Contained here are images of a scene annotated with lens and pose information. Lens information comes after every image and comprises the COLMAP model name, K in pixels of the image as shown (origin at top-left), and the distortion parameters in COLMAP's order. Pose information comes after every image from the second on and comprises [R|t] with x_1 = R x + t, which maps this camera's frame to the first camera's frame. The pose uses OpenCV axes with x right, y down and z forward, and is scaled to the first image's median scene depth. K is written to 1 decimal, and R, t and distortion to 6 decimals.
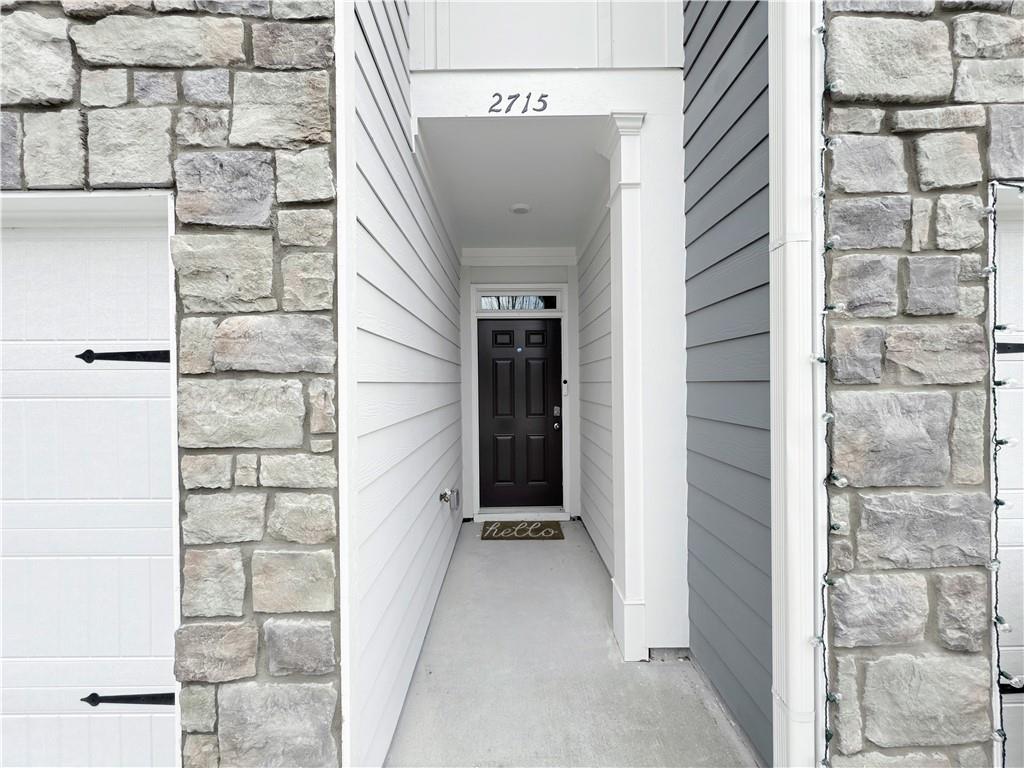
lens RADIAL K [[409.8, 0, 512.0], [0, 409.8, 384.0], [0, 0, 1]] dist [-0.000114, -0.000440]
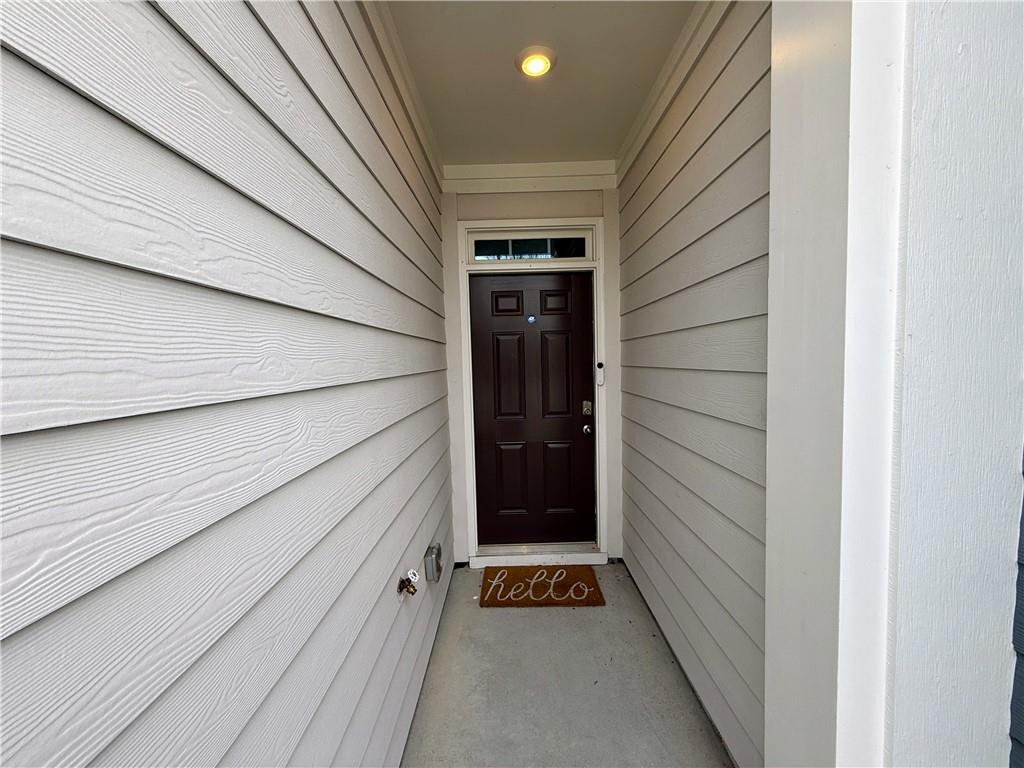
lens RADIAL K [[409.8, 0, 512.0], [0, 409.8, 384.0], [0, 0, 1]] dist [-0.000114, -0.000440]
pose [[0.999840, -0.015600, -0.008730, -0.010532], [0.016082, 0.998176, 0.058197, -0.016150], [0.007806, -0.058328, 0.998267, 0.320611]]
